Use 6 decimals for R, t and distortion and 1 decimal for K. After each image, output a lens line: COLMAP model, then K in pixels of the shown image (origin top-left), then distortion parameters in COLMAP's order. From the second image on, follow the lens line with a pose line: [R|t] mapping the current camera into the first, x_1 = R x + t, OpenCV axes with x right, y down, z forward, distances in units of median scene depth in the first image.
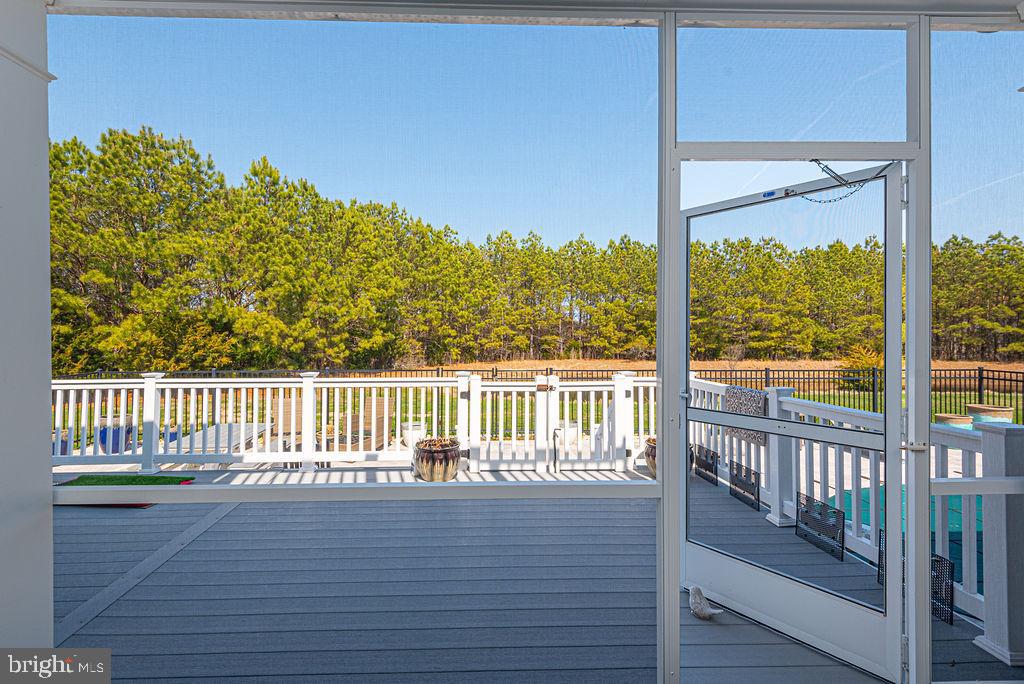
lens RADIAL K [[483.5, 0, 513.1], [0, 483.5, 326.4], [0, 0, 1]] dist [-0.000586, -0.000622]
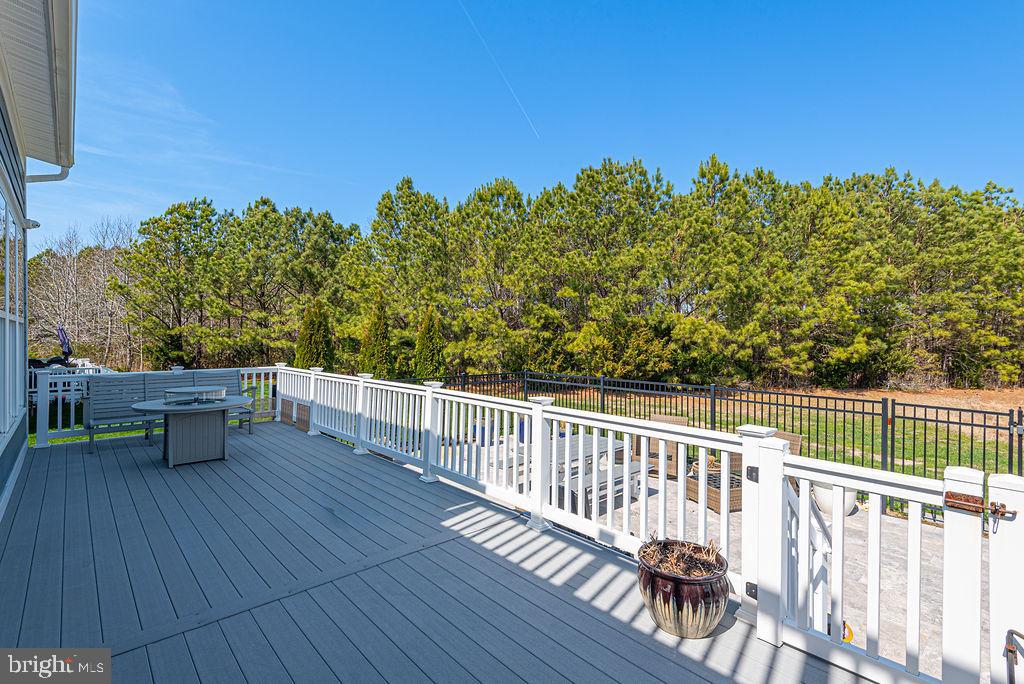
lens RADIAL K [[483.5, 0, 513.1], [0, 483.5, 326.4], [0, 0, 1]] dist [-0.000586, -0.000622]
pose [[0.573666, -0.009964, -0.819029, 0.047823], [0.003120, 0.999945, -0.009979, -0.002477], [0.819083, 0.003170, 0.573666, 0.140748]]
